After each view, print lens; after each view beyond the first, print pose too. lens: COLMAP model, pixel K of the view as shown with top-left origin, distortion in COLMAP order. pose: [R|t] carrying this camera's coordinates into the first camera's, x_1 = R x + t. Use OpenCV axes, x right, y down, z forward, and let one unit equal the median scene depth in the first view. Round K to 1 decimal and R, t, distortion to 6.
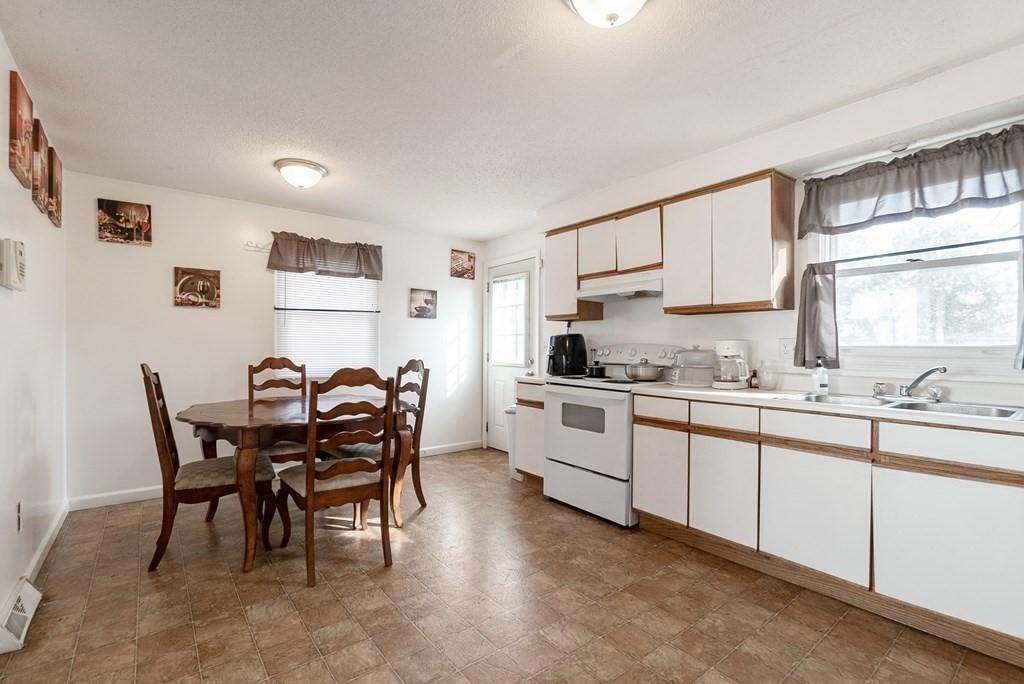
lens RADIAL K [[461.2, 0, 512.0], [0, 461.2, 342.0], [0, 0, 1]] dist [0.001122, 0.000137]
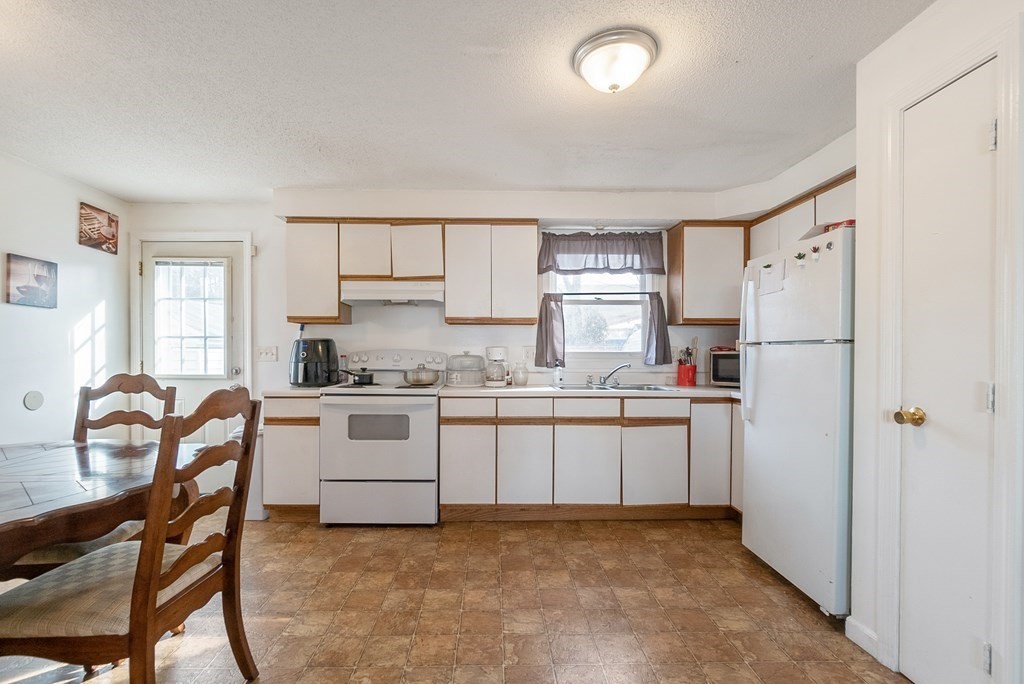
lens RADIAL K [[444.3, 0, 510.3], [0, 444.3, 349.5], [0, 0, 1]] dist [-0.000549, -0.000099]
pose [[0.604856, 0.003313, 0.796328, -0.450926], [-0.006555, 0.999978, 0.000818, 0.001042], [-0.796308, -0.005715, 0.604864, 0.251213]]
